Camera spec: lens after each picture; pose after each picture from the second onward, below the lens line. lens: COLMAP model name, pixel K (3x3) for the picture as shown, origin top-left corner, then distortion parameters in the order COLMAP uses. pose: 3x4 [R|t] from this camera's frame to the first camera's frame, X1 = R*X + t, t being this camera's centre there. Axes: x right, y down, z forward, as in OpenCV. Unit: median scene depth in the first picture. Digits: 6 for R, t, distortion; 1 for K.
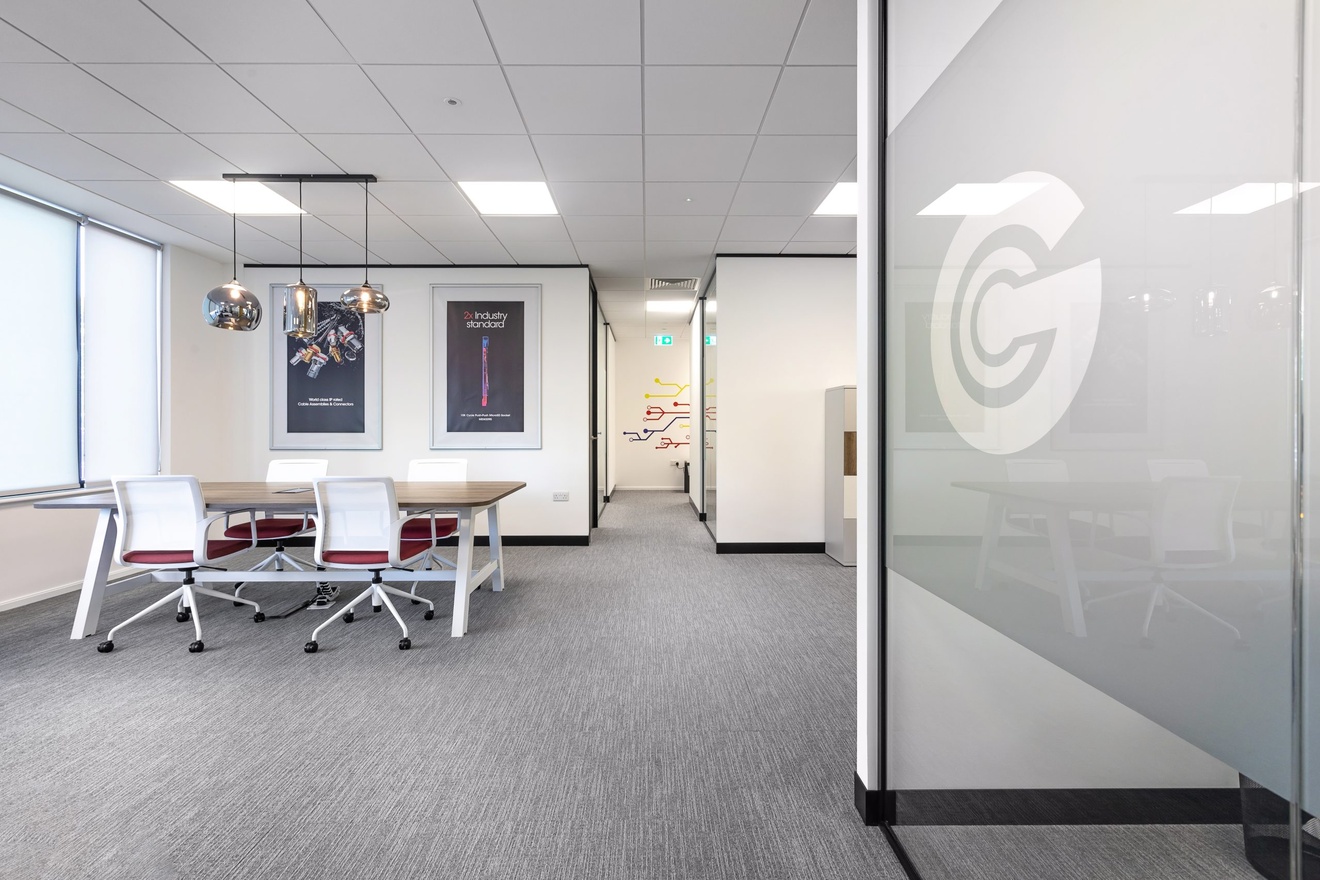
lens RADIAL K [[637.3, 0, 660.0], [0, 637.3, 440.0], [0, 0, 1]] dist [-0.001569, -0.000251]
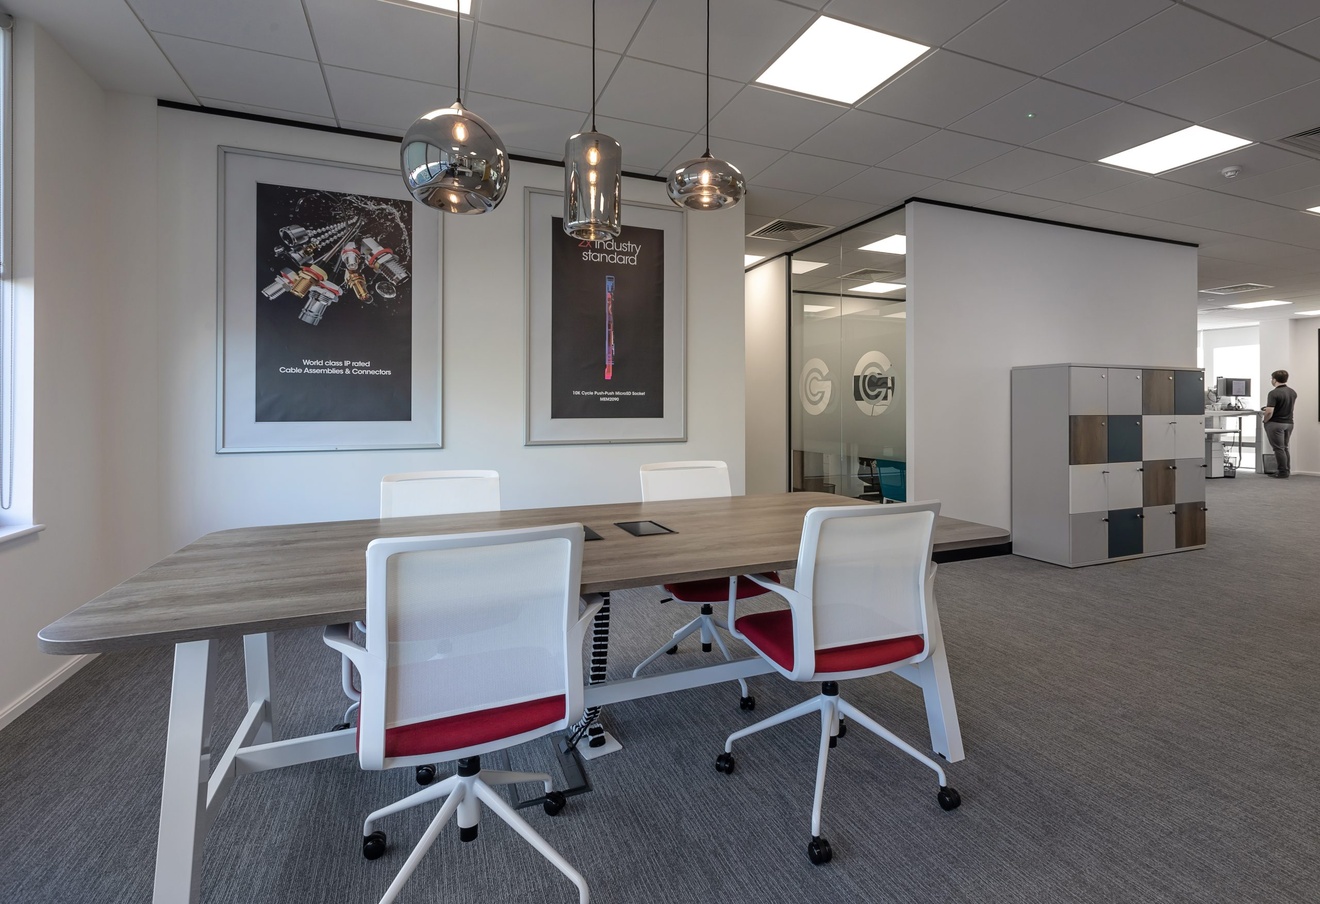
lens RADIAL K [[667.9, 0, 660.3], [0, 667.9, 419.9], [0, 0, 1]] dist [-0.001622, -0.000393]
pose [[0.906797, -0.007344, 0.421504, -0.516682], [0.008821, 0.999960, -0.001555, -0.009109], [-0.421475, 0.005128, 0.906825, 0.336068]]
